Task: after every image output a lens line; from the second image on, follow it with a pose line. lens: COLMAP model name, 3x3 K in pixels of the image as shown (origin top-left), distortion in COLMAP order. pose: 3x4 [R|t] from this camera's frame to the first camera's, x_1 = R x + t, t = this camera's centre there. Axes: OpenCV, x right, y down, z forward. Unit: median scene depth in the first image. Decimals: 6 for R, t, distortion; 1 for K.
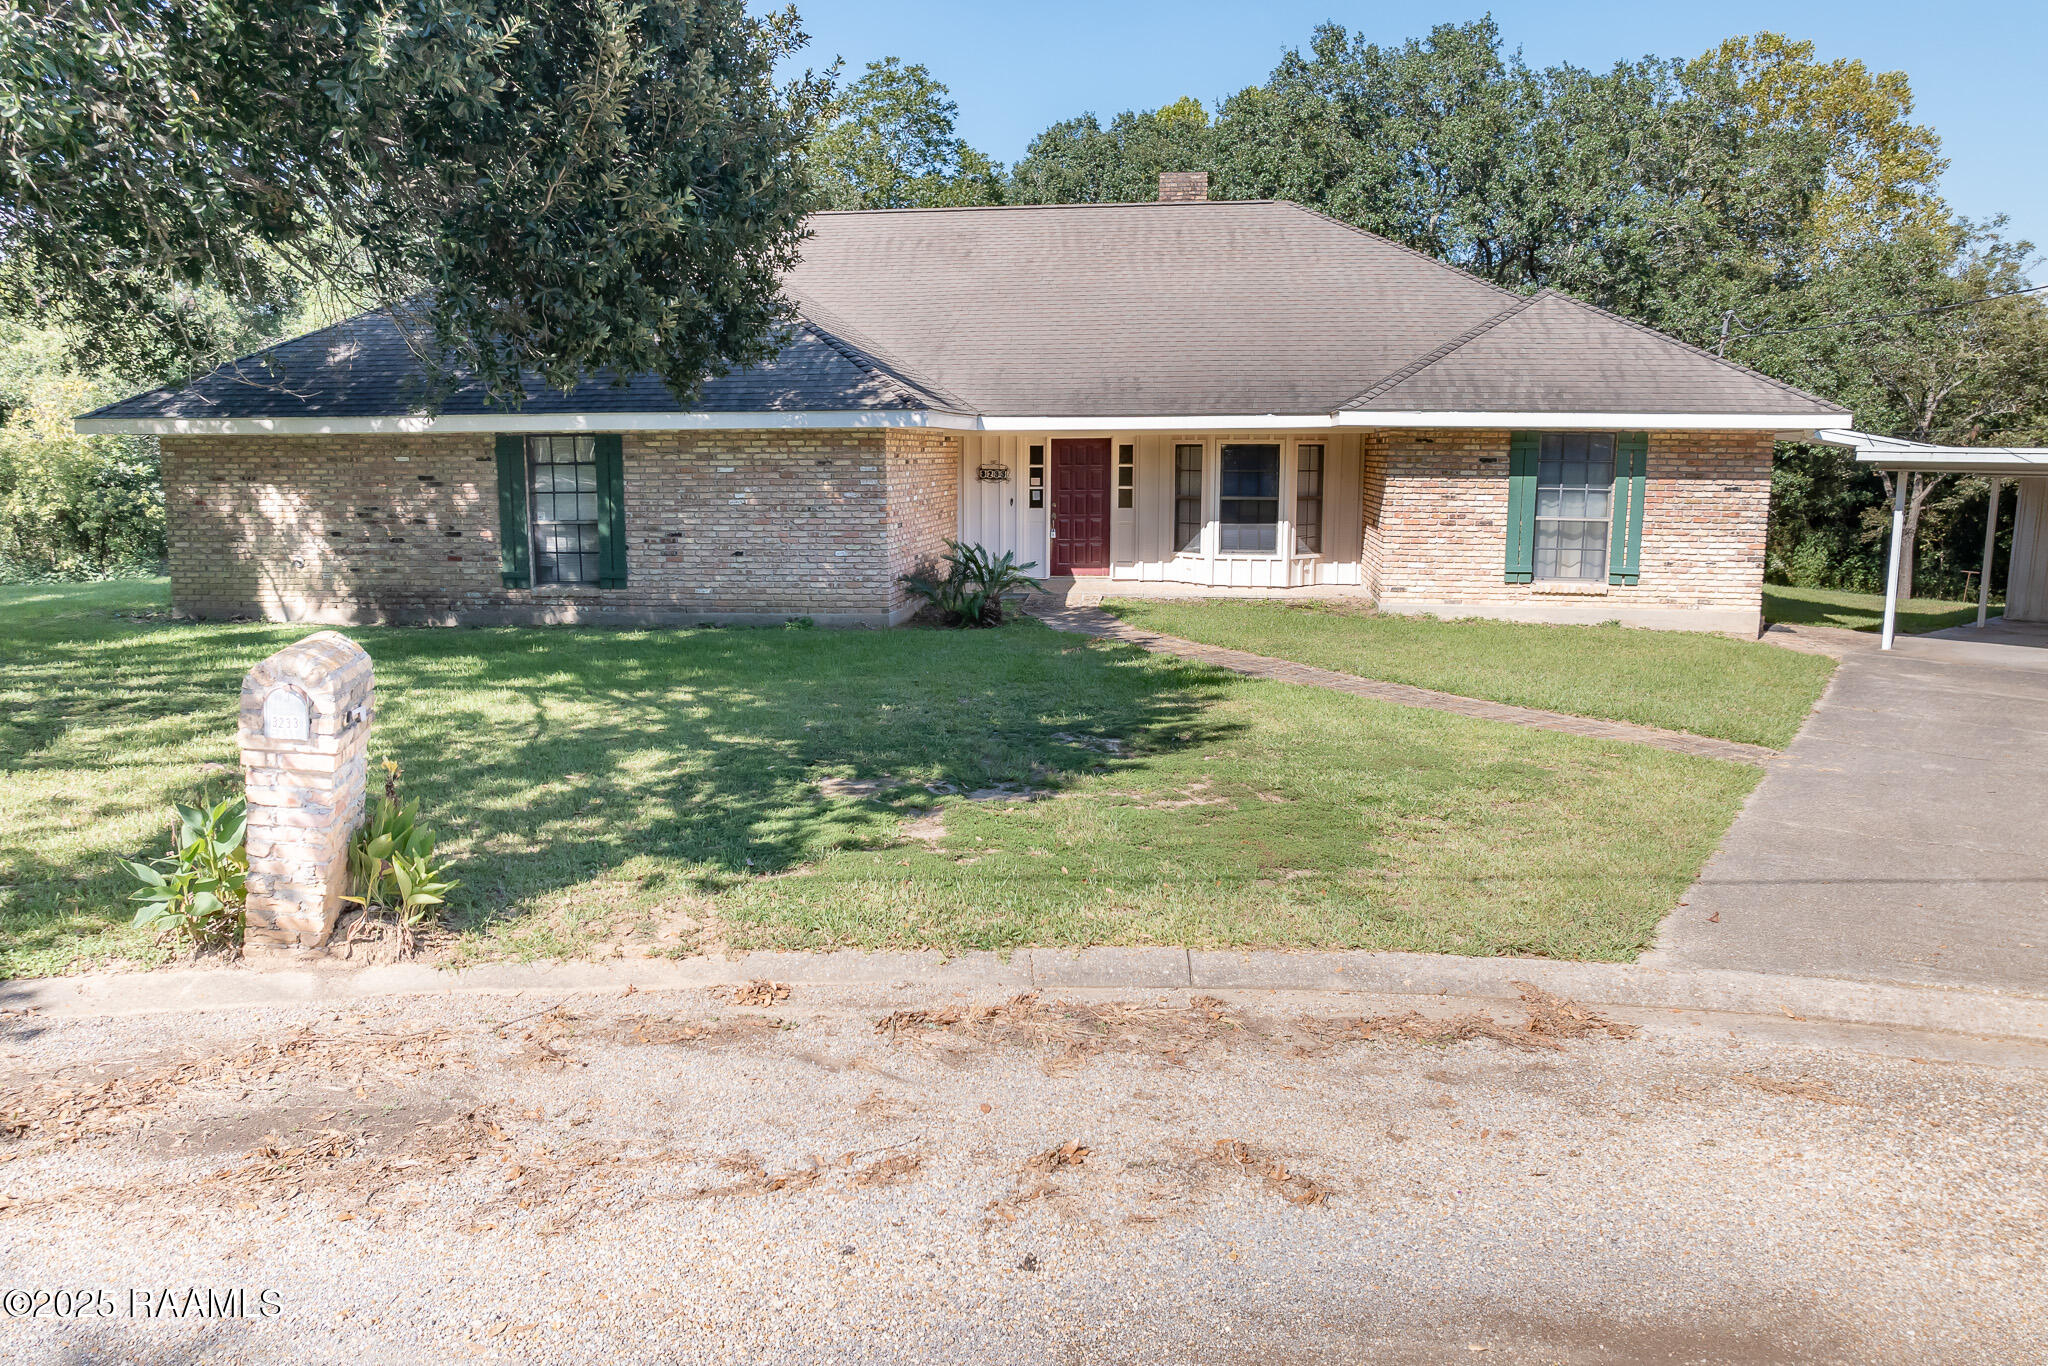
lens RADIAL K [[1396.5, 0, 1024.0], [0, 1396.5, 683.0], [0, 0, 1]] dist [-0.017955, -0.030743]
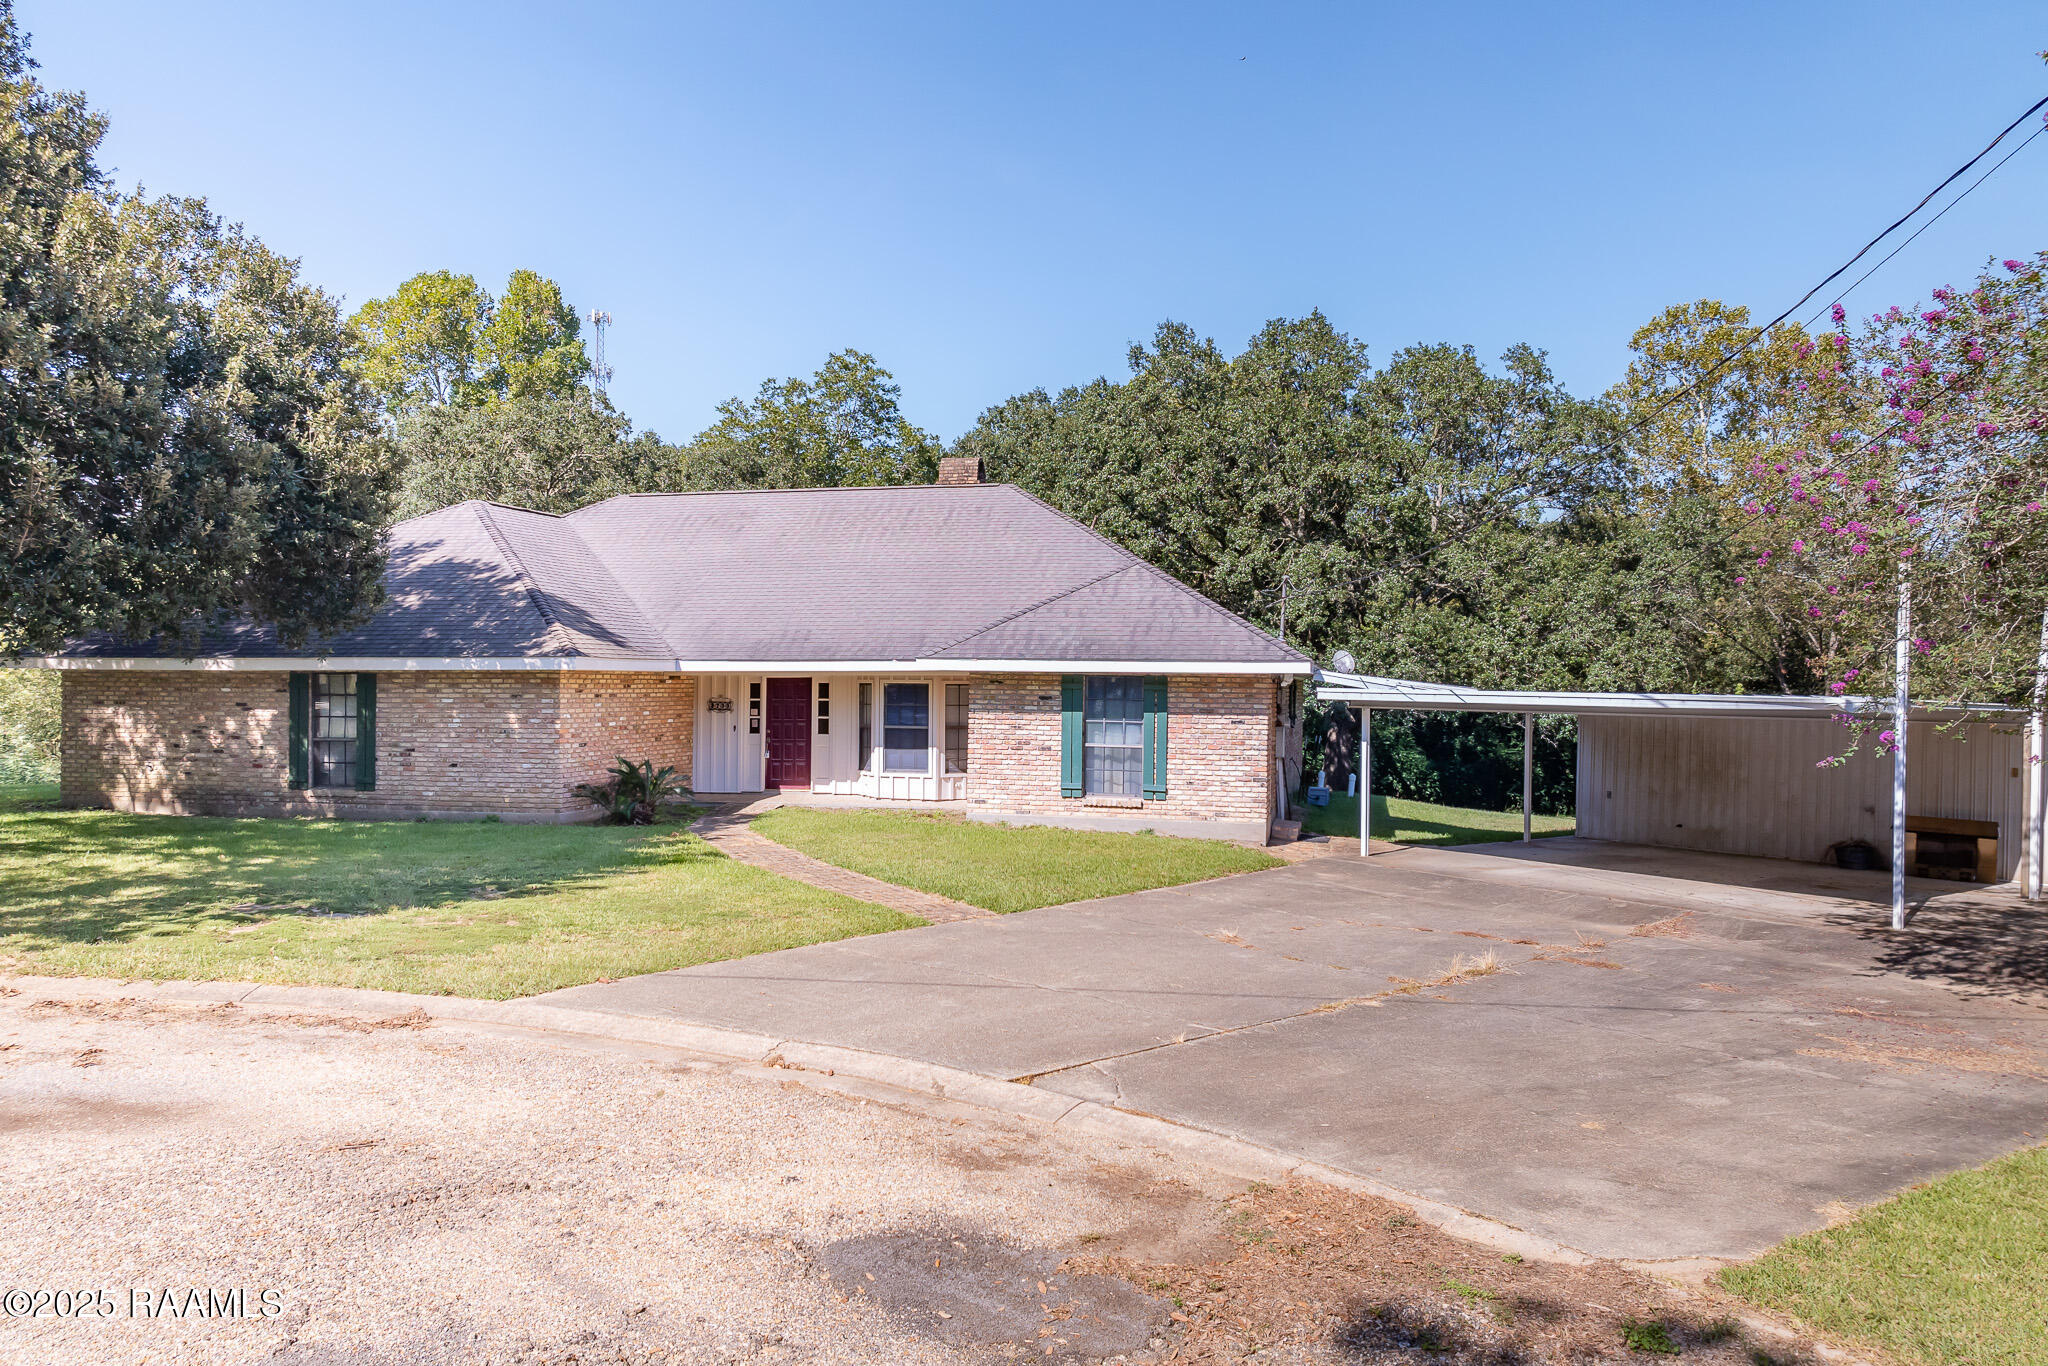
lens RADIAL K [[1396.5, 0, 1024.0], [0, 1396.5, 683.0], [0, 0, 1]] dist [-0.017955, -0.030743]
pose [[0.996091, 0.007237, -0.088036, 0.421395], [-0.021491, 0.986547, -0.162061, 0.028876], [0.085679, 0.163320, 0.982846, -0.226059]]
